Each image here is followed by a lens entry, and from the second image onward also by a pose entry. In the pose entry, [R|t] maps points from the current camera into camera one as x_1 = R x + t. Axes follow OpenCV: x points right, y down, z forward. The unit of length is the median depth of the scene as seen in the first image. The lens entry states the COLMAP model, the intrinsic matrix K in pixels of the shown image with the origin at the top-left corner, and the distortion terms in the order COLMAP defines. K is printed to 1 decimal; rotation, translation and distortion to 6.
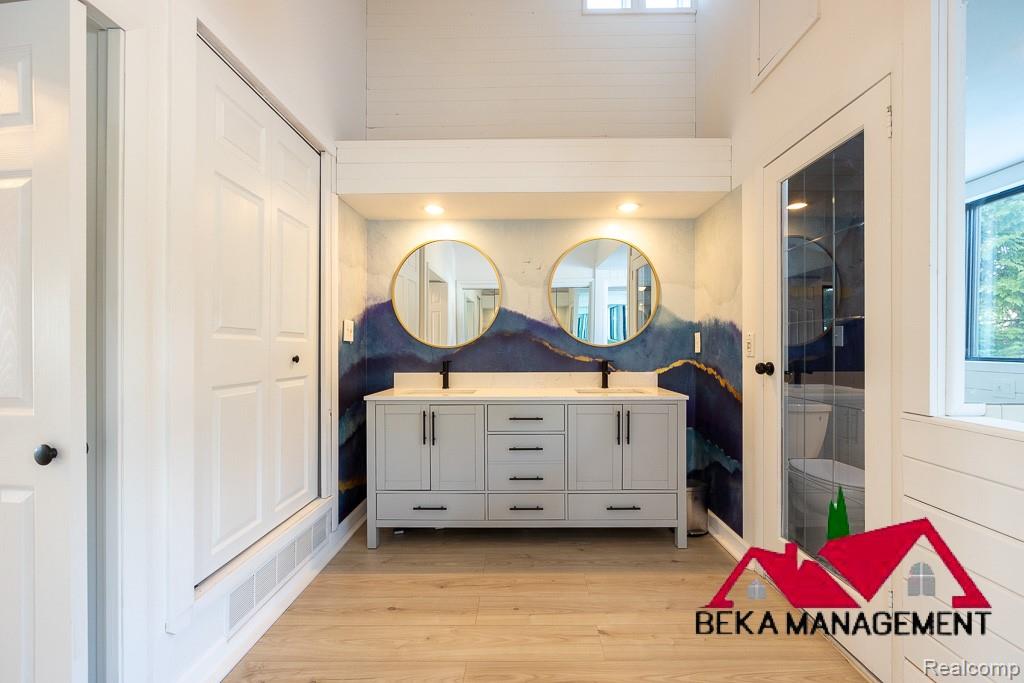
lens RADIAL K [[415.7, 0, 515.1], [0, 415.7, 345.0], [0, 0, 1]] dist [-0.000011, 0.000282]
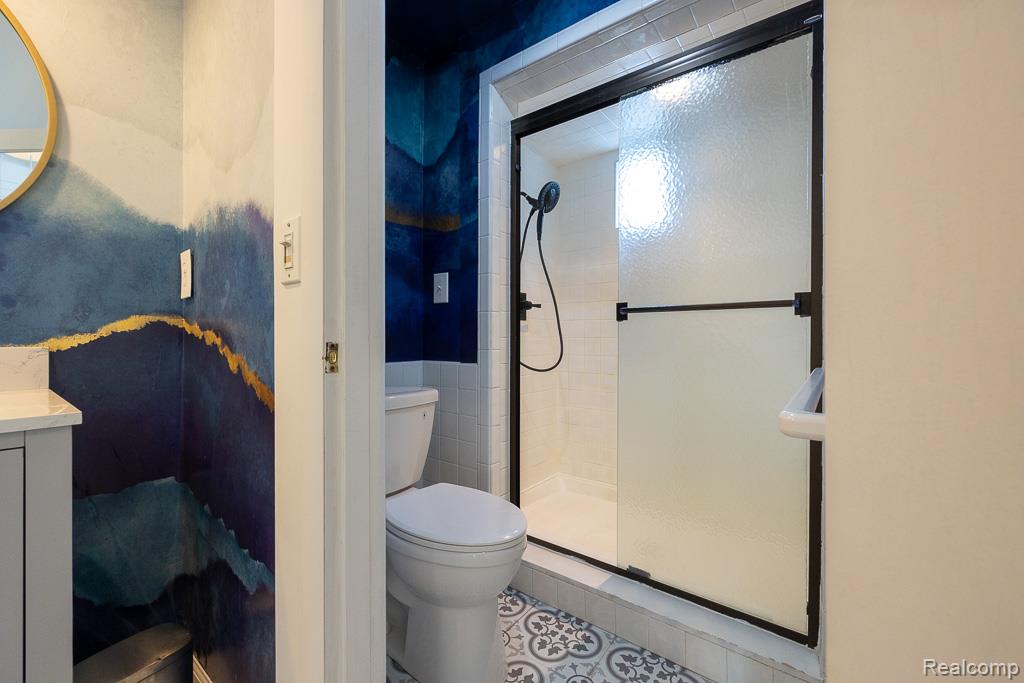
lens RADIAL K [[408.9, 0, 516.2], [0, 408.9, 342.5], [0, 0, 1]] dist [-0.001202, -0.000011]
pose [[0.589310, -0.009298, 0.807854, 0.318850], [-0.002308, 0.999910, 0.013192, 0.060860], [-0.807904, -0.009639, 0.589236, 0.512367]]
